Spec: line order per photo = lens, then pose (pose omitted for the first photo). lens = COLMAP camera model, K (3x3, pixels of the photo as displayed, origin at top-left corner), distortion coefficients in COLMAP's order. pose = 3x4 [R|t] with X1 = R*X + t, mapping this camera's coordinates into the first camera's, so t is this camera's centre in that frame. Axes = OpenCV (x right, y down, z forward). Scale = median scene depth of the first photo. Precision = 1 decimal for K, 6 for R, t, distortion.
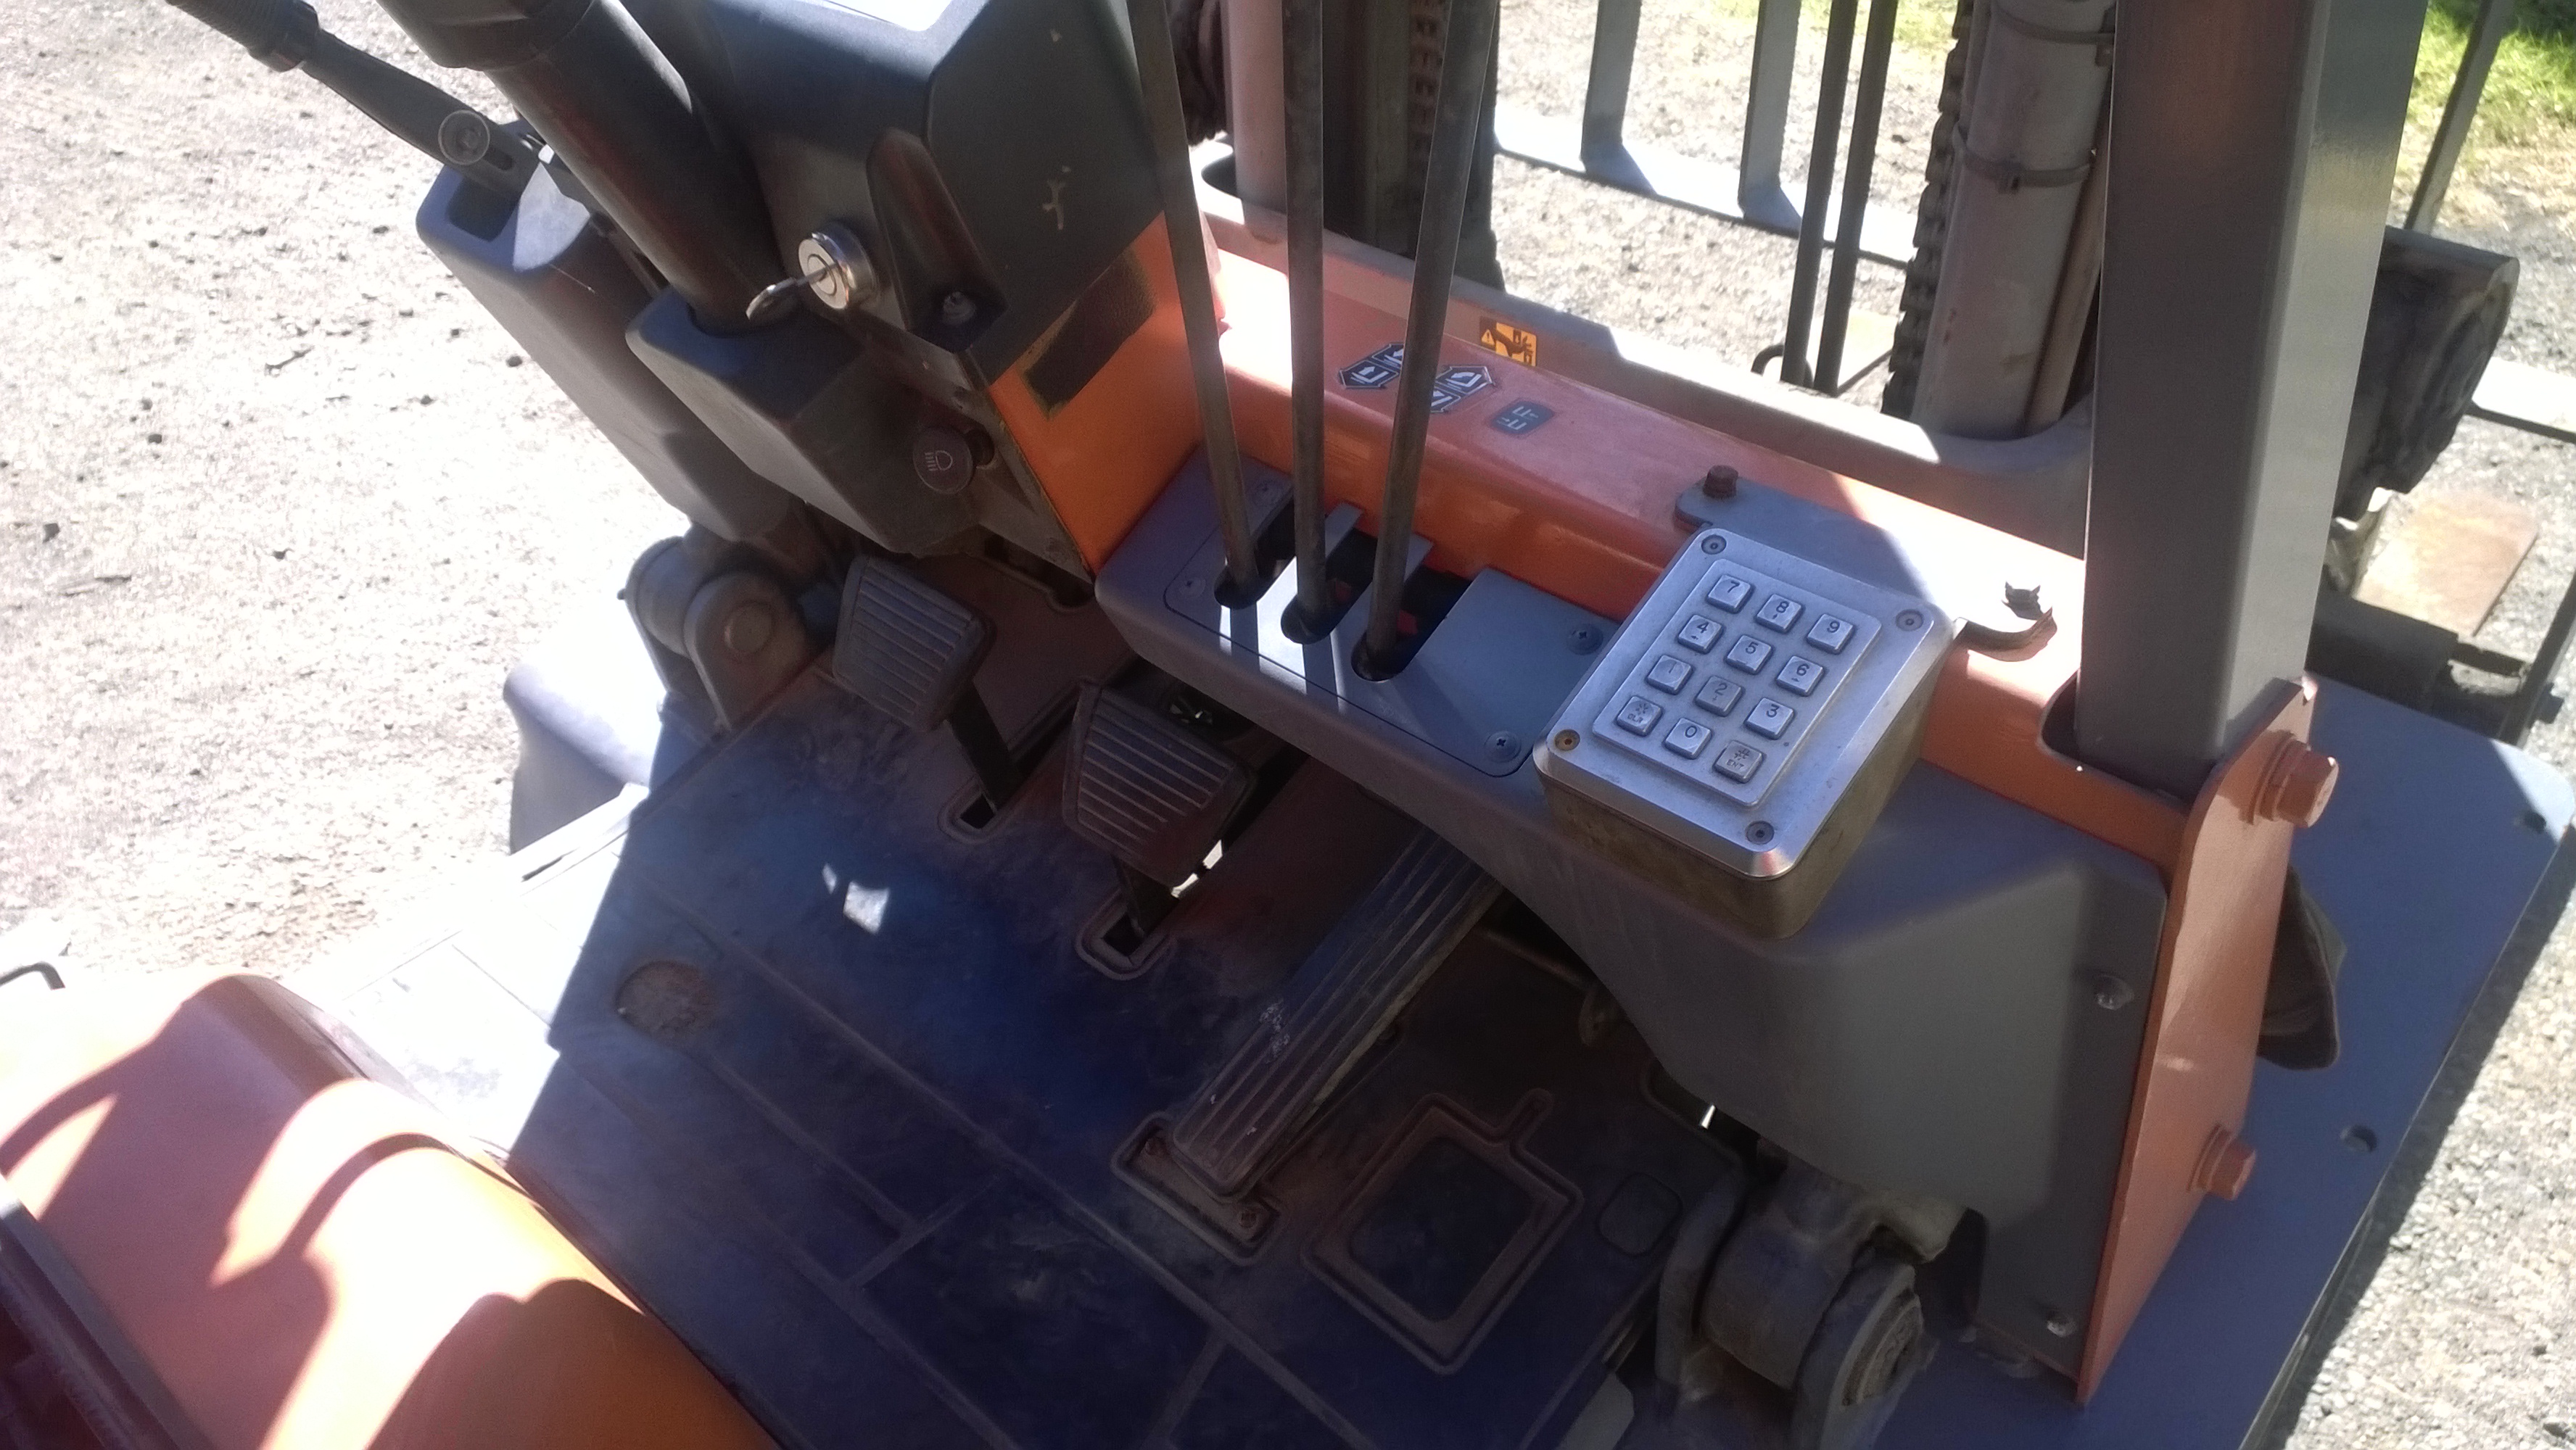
lens RADIAL K [[1946.3, 0, 1288.0], [0, 1946.3, 725.0], [0, 0, 1]] dist [0.099955, -0.049856]
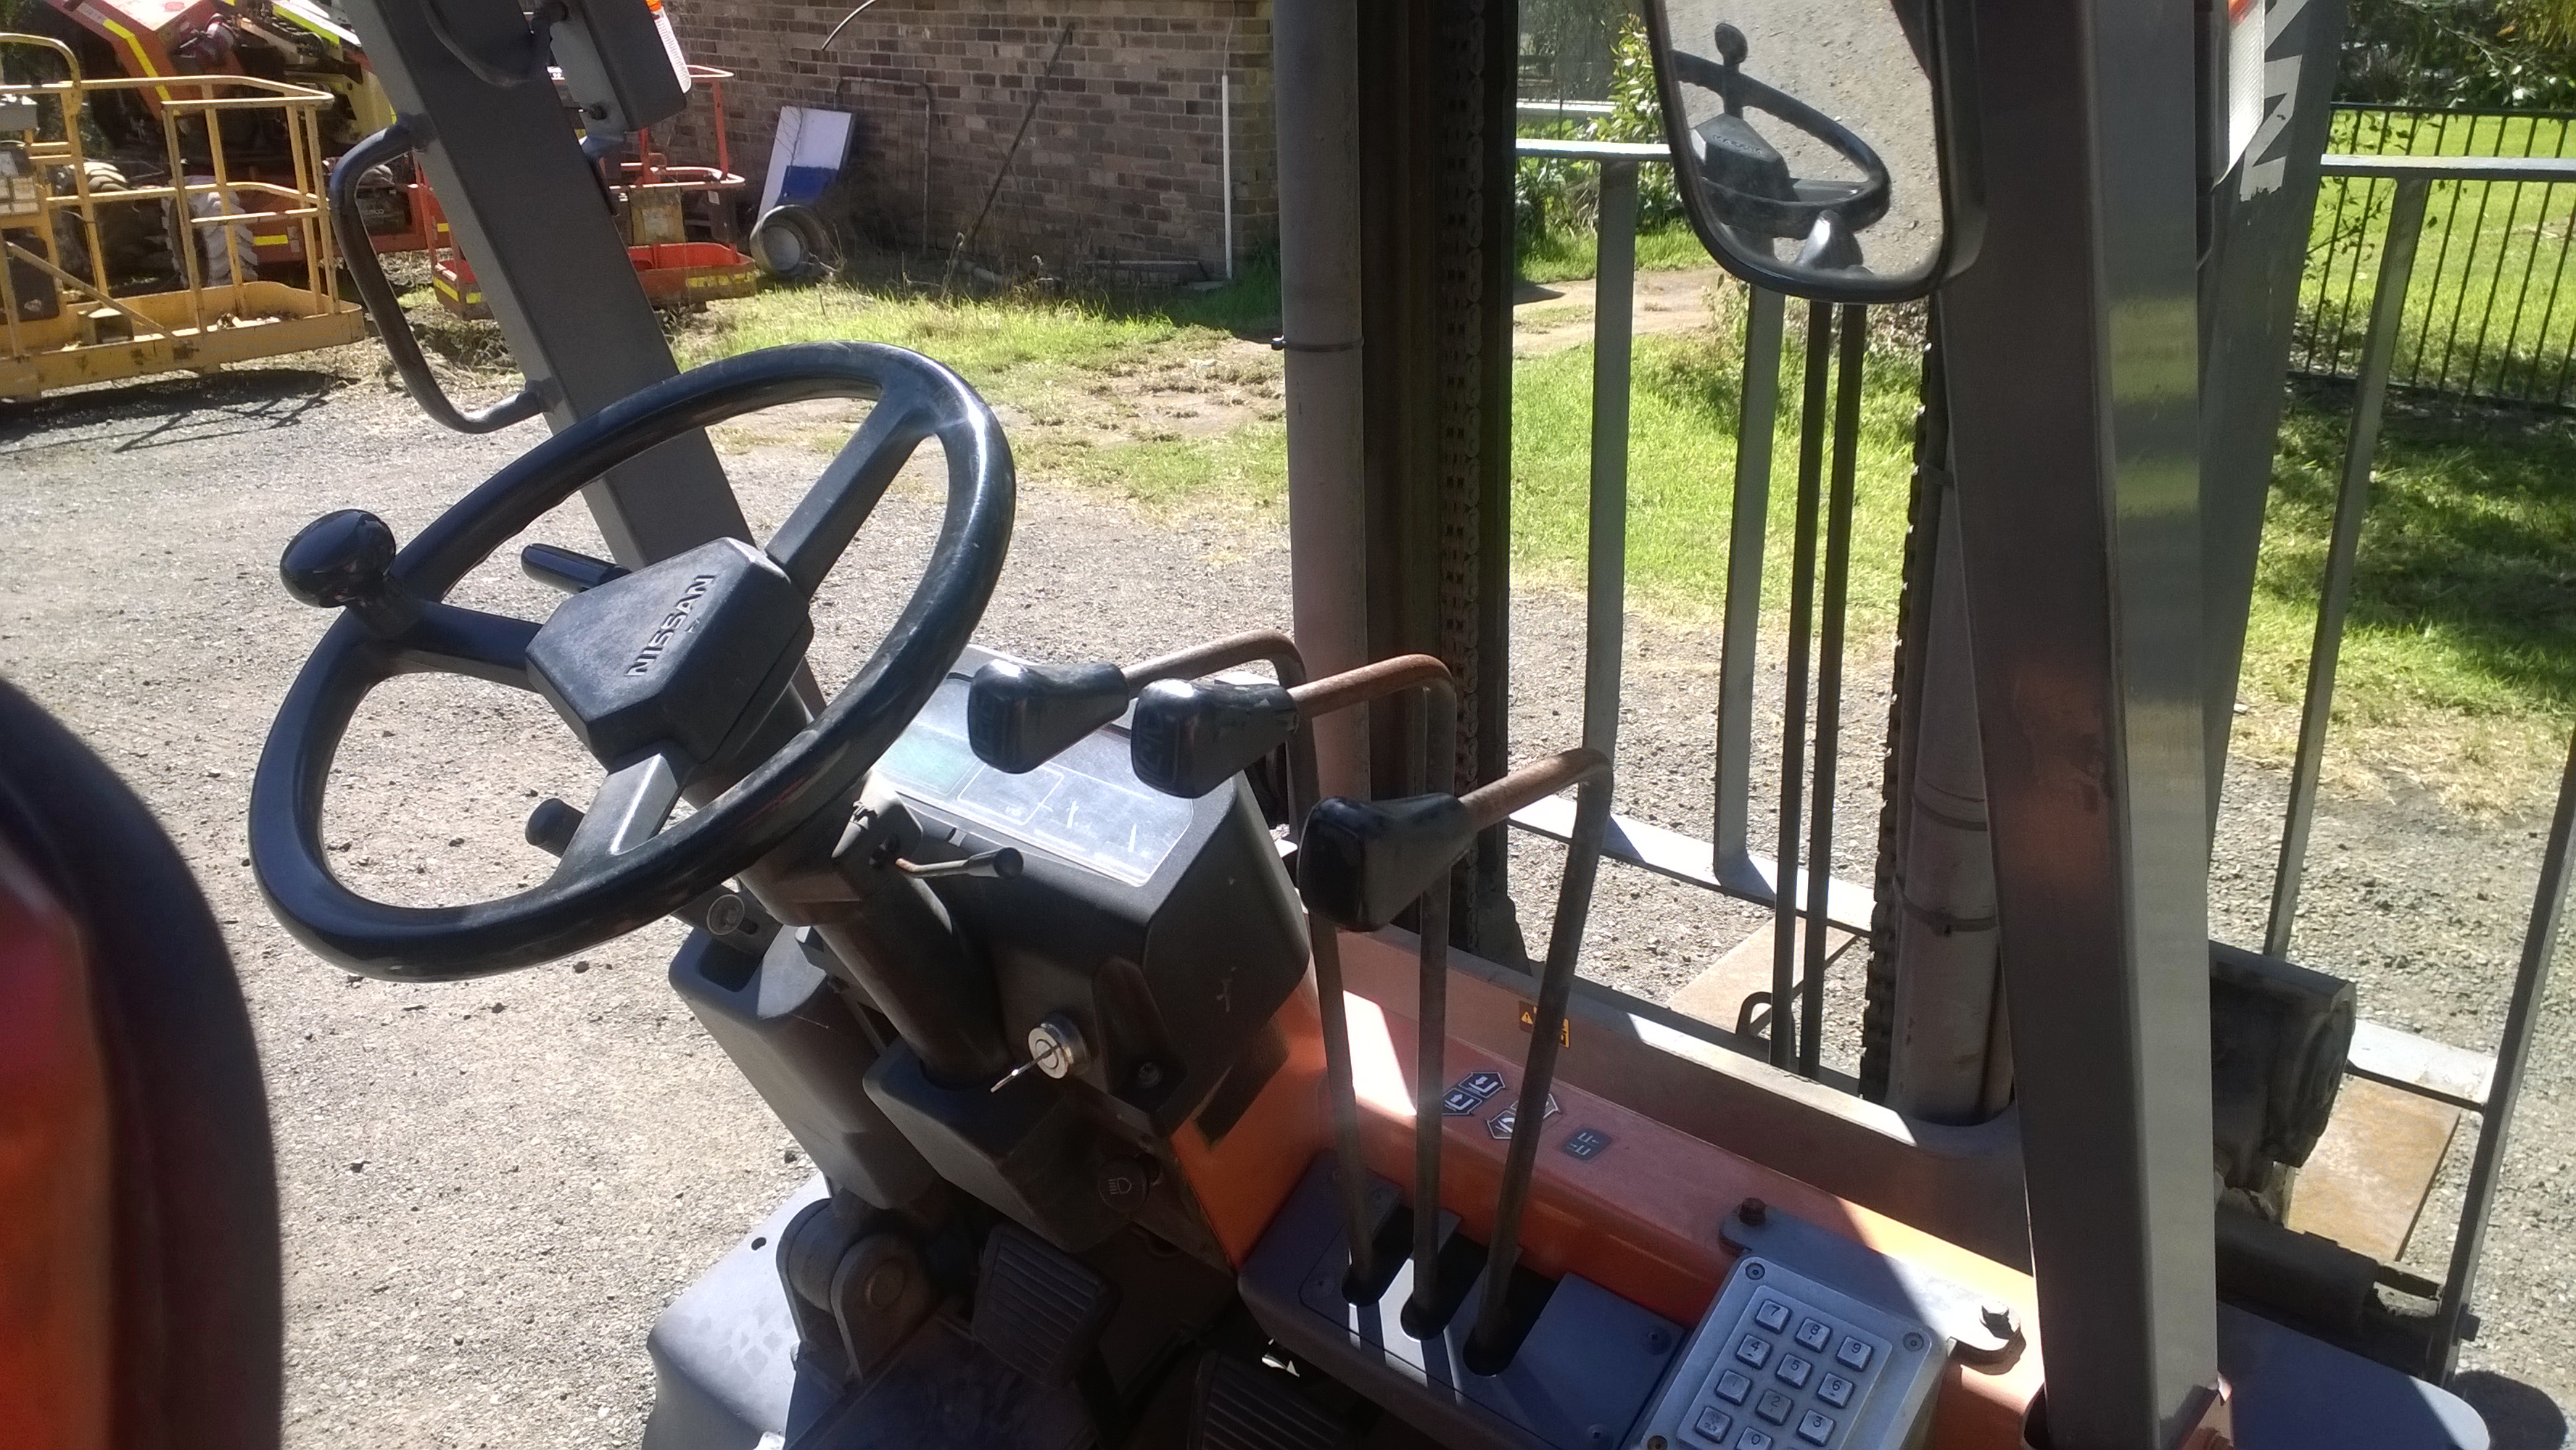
lens RADIAL K [[1914.0, 0, 1312.8], [0, 1914.0, 754.8], [0, 0, 1]] dist [0.041546, 0.003966]
pose [[0.999692, -0.012936, 0.021193, -0.064030], [0.018039, 0.964914, -0.261947, -0.063899], [-0.017061, 0.262249, 0.964849, -0.201969]]
